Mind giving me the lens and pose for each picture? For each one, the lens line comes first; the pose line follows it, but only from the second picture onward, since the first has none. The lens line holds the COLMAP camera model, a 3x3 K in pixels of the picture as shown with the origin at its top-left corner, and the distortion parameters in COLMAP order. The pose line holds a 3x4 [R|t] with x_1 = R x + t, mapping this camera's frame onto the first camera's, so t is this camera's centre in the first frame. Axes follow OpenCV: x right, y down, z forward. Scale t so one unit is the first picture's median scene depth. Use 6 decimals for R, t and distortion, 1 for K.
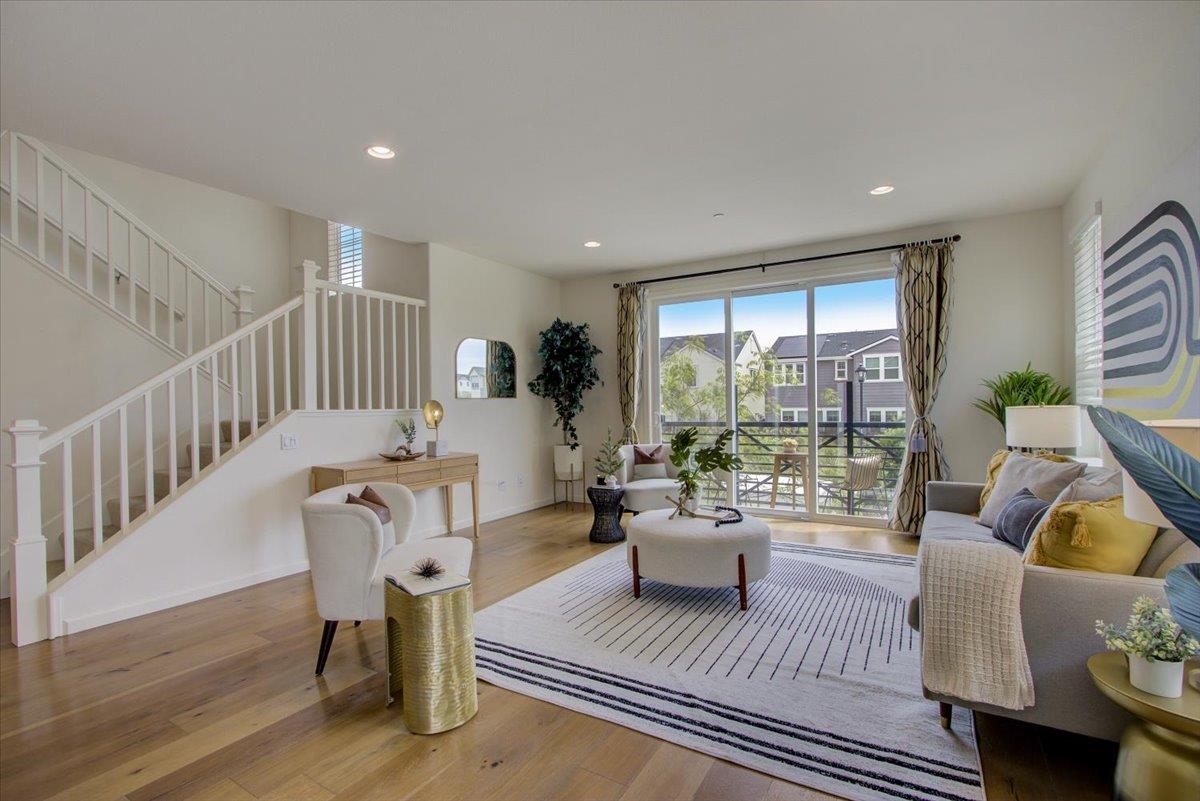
lens RADIAL K [[551.3, 0, 591.8], [0, 551.3, 408.8], [0, 0, 1]] dist [-0.023798, 0.007491]
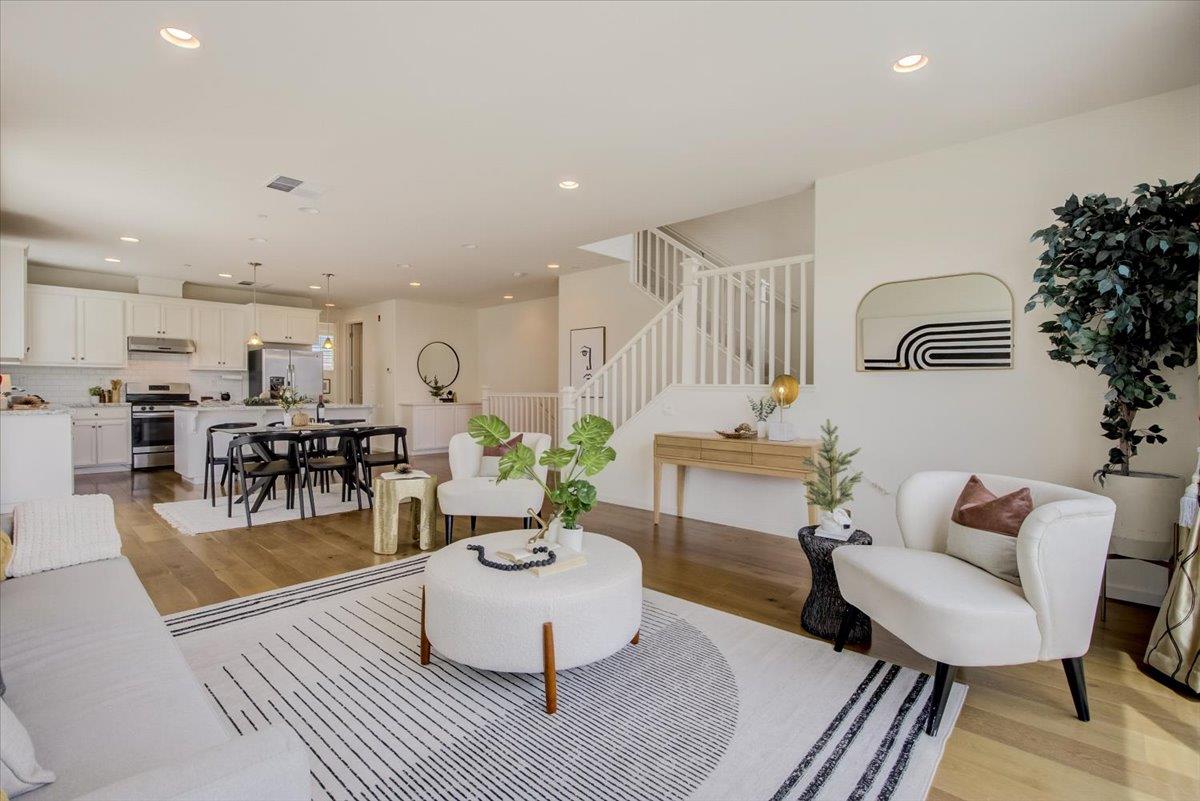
lens RADIAL K [[552.5, 0, 590.9], [0, 552.5, 393.8], [0, 0, 1]] dist [-0.014965, -0.000186]
pose [[-0.188561, 0.020456, -0.981848, 0.621274], [-0.014165, 0.999622, 0.023546, -0.000827], [0.981959, 0.018348, -0.188200, 0.894872]]
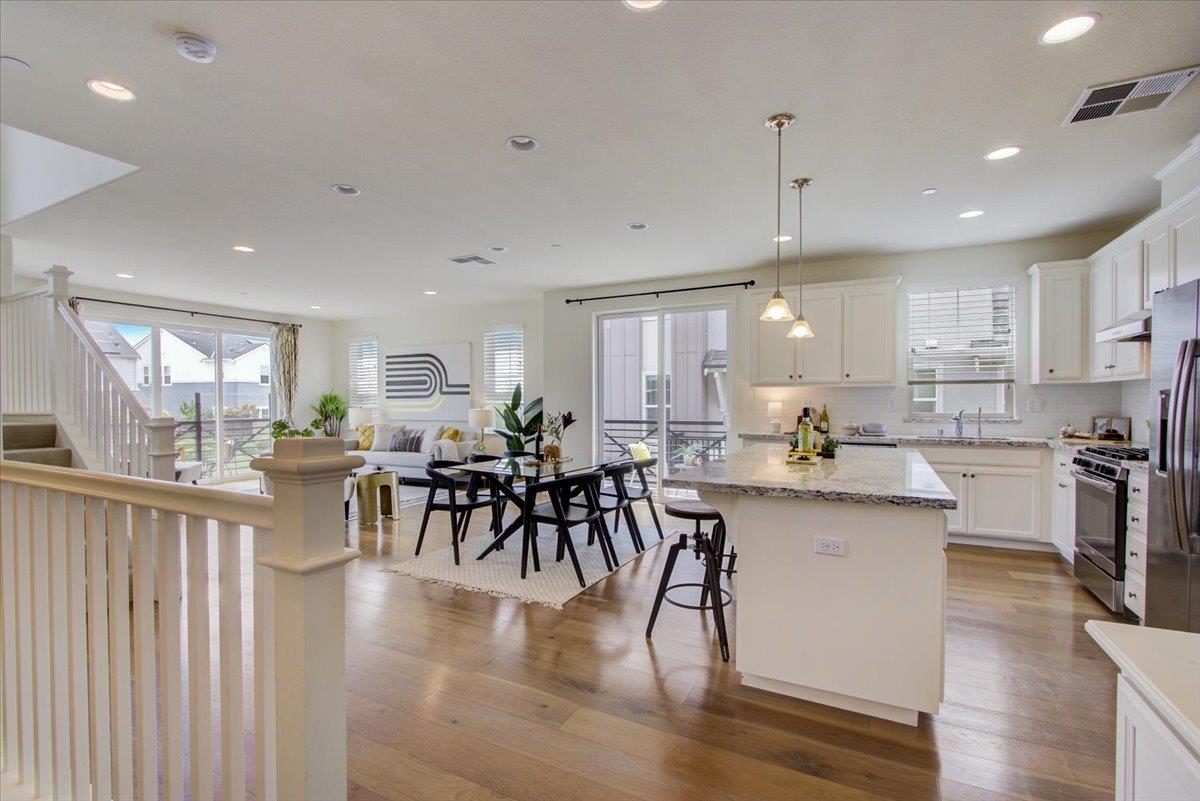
lens RADIAL K [[551.3, 0, 591.8], [0, 551.3, 408.8], [0, 0, 1]] dist [-0.023798, 0.007491]
pose [[-0.077140, -0.000408, 0.997020, -1.419483], [0.015386, 0.999880, 0.001600, 0.009499], [-0.996902, 0.015463, -0.077125, 0.076707]]
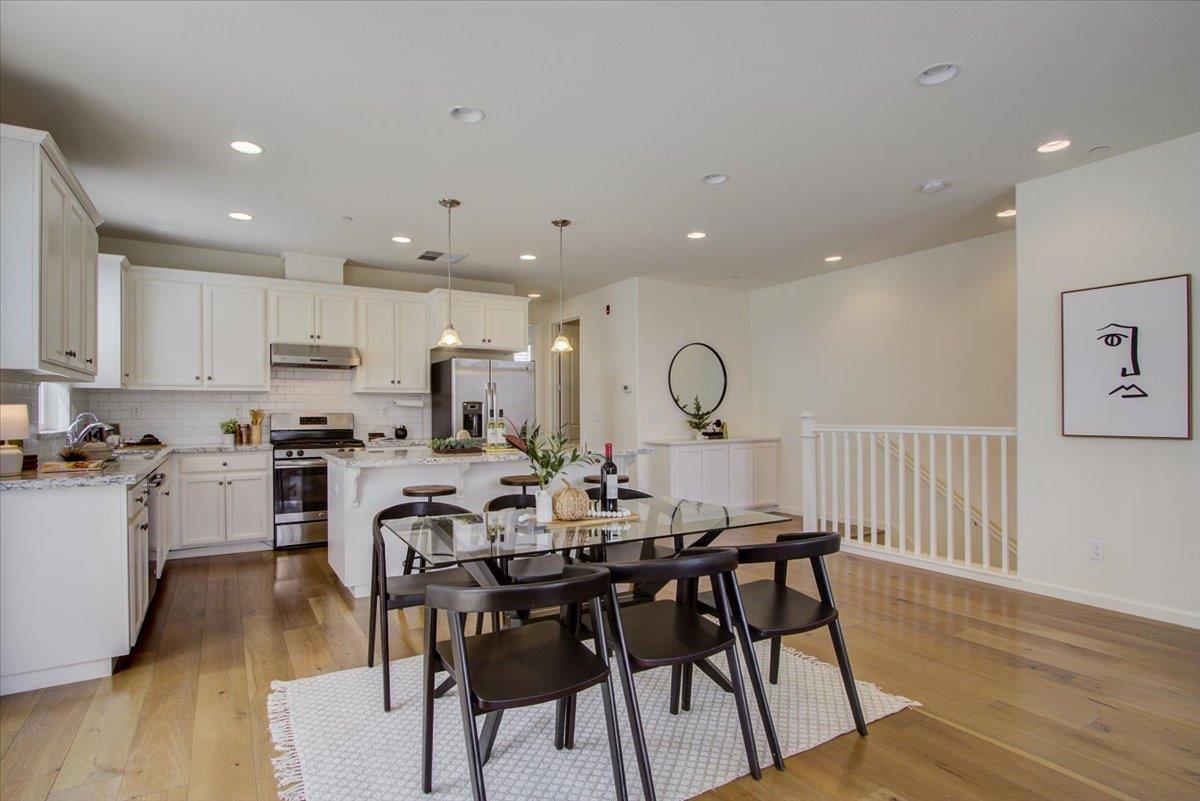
lens RADIAL K [[616.0, 0, 585.0], [0, 616.0, 403.8], [0, 0, 1]] dist [-0.002002, 0.000019]
pose [[-0.458050, 0.004730, -0.888914, 0.073789], [0.000686, 0.999987, 0.004968, -0.001301], [0.888926, 0.001666, -0.458048, 0.335675]]
